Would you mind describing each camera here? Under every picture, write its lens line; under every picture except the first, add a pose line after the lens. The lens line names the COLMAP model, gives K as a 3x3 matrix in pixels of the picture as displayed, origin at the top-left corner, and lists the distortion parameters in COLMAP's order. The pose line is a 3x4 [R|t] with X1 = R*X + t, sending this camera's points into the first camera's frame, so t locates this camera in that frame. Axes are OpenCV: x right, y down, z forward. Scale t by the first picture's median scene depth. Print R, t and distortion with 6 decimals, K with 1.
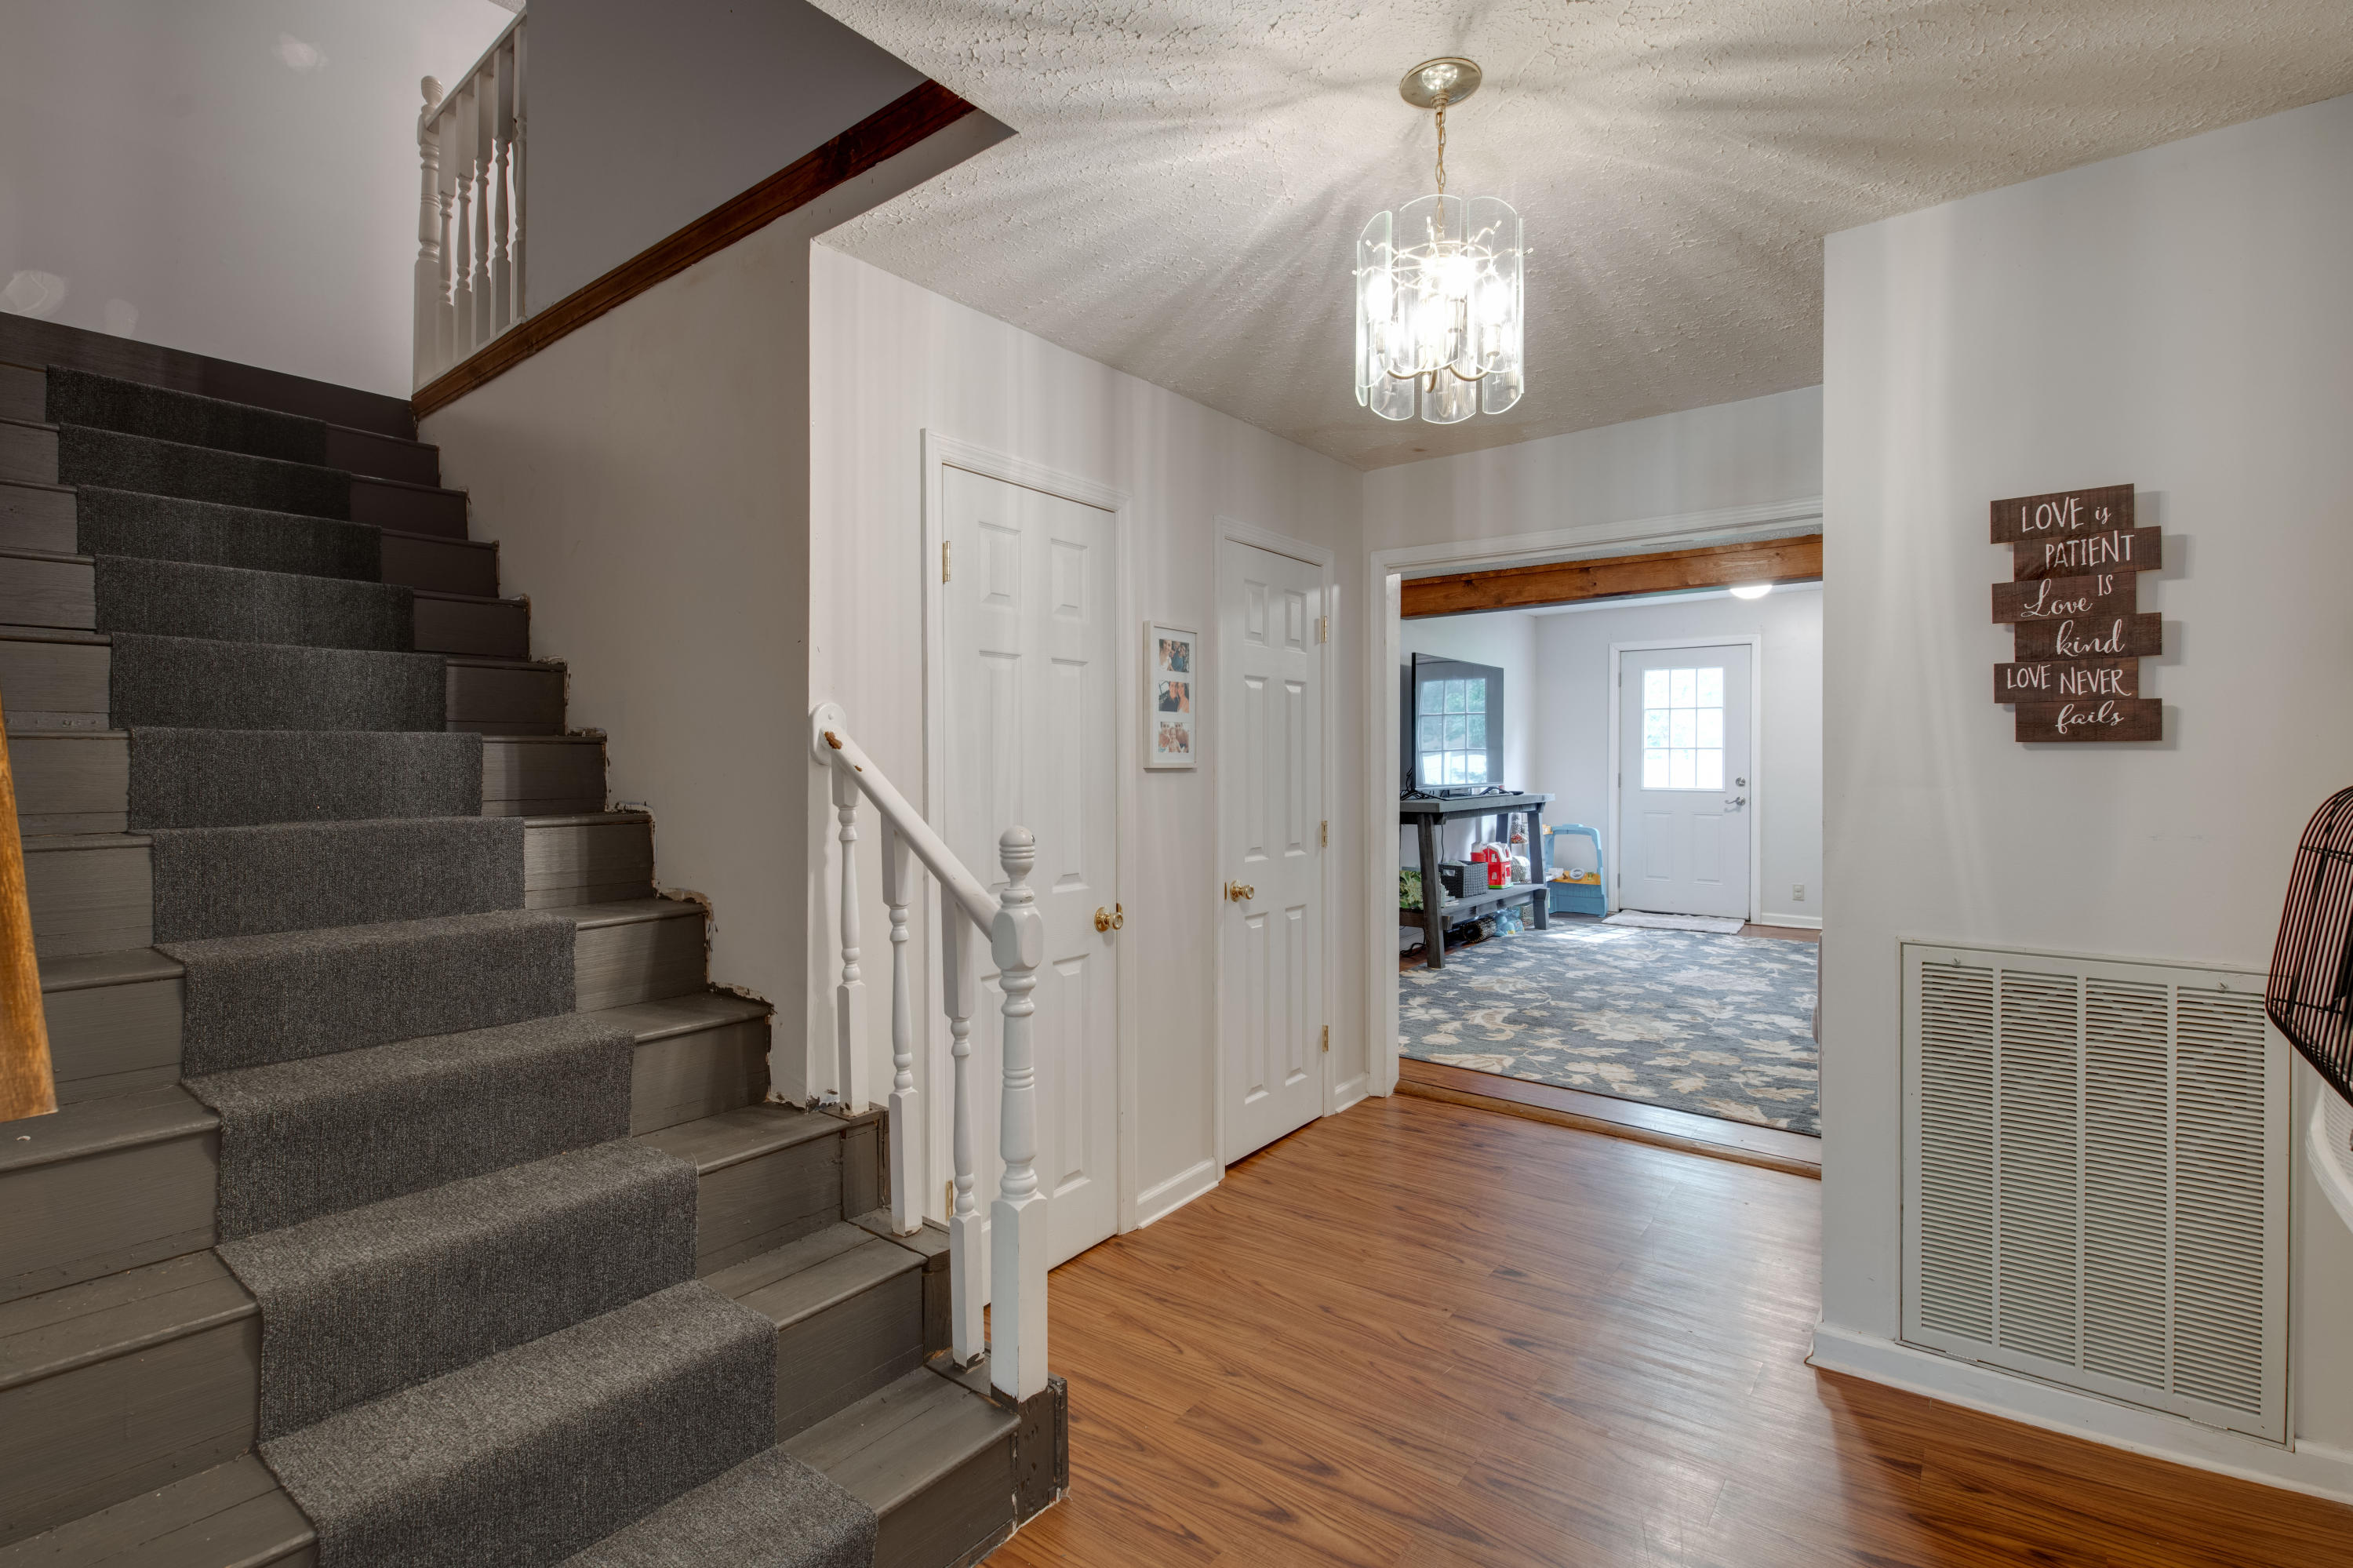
lens RADIAL K [[1057.3, 0, 1177.8], [0, 1057.3, 752.9], [0, 0, 1]] dist [0.000352, 0.000031]
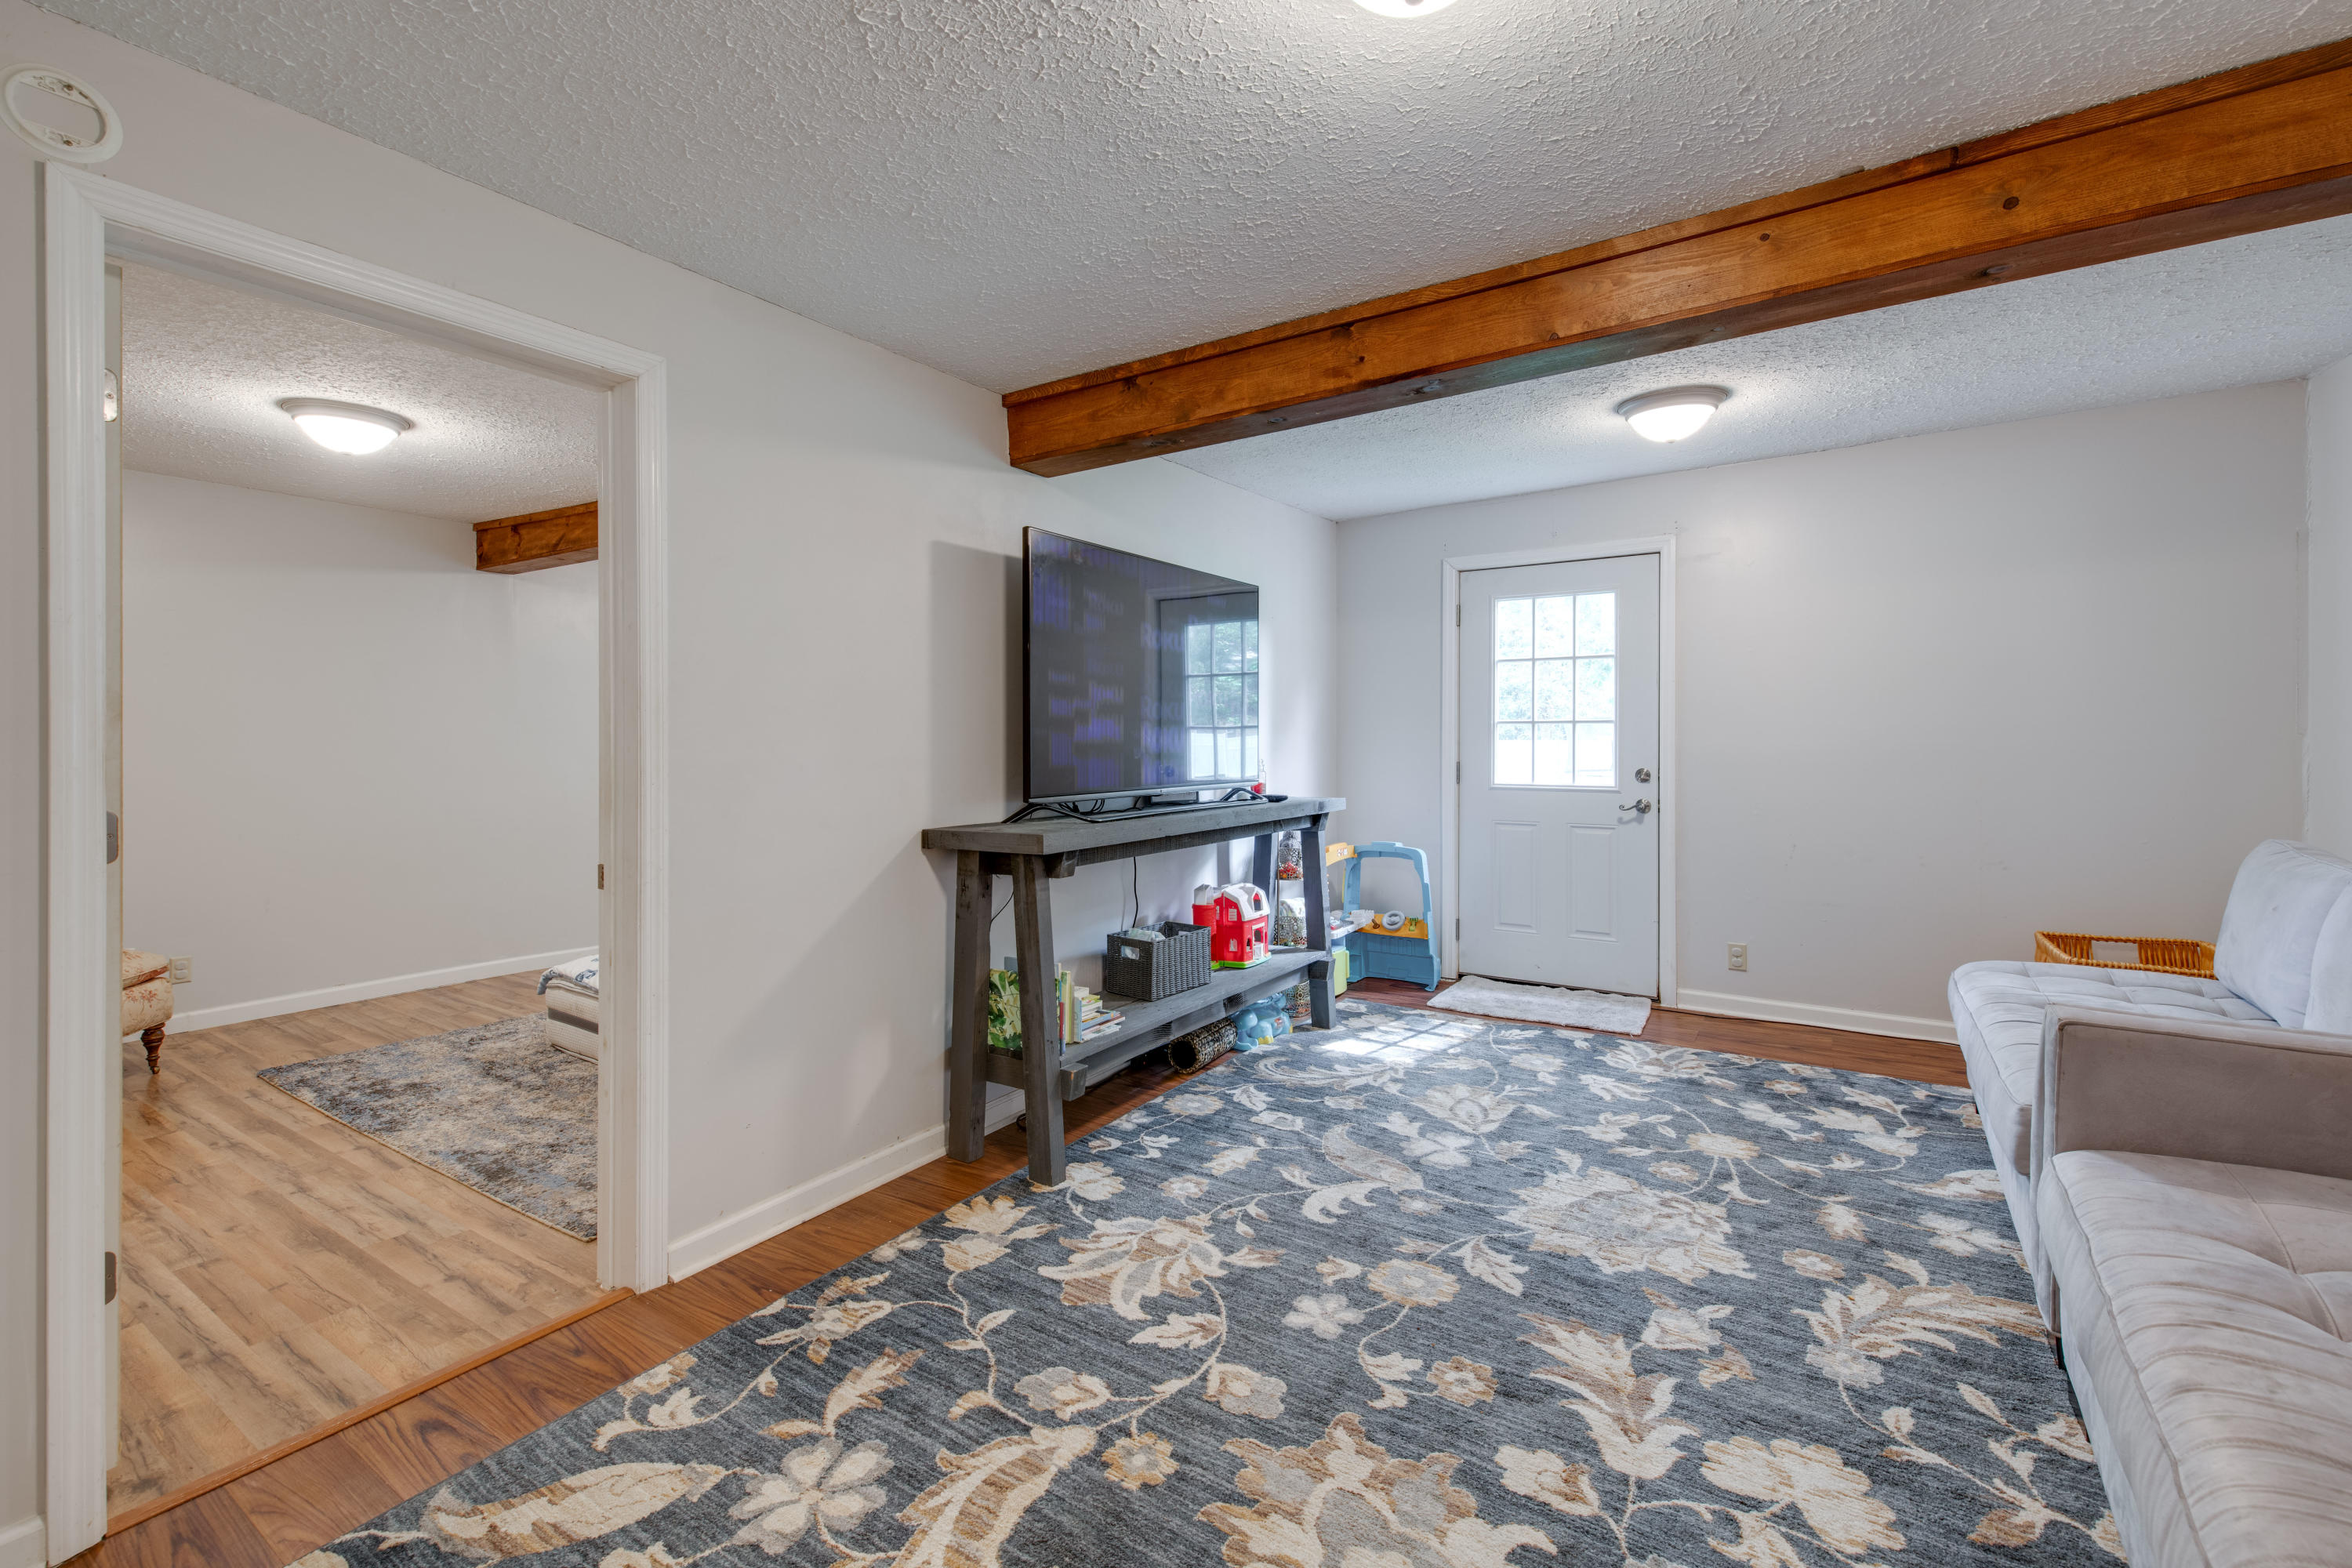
lens RADIAL K [[1008.5, 0, 1175.2], [0, 1008.5, 735.5], [0, 0, 1]] dist [0.001302, 0.000071]
pose [[0.996803, -0.002627, 0.079855, 0.217819], [0.002537, 0.999996, 0.001220, 0.002752], [-0.079858, -0.001014, 0.996806, 0.445616]]
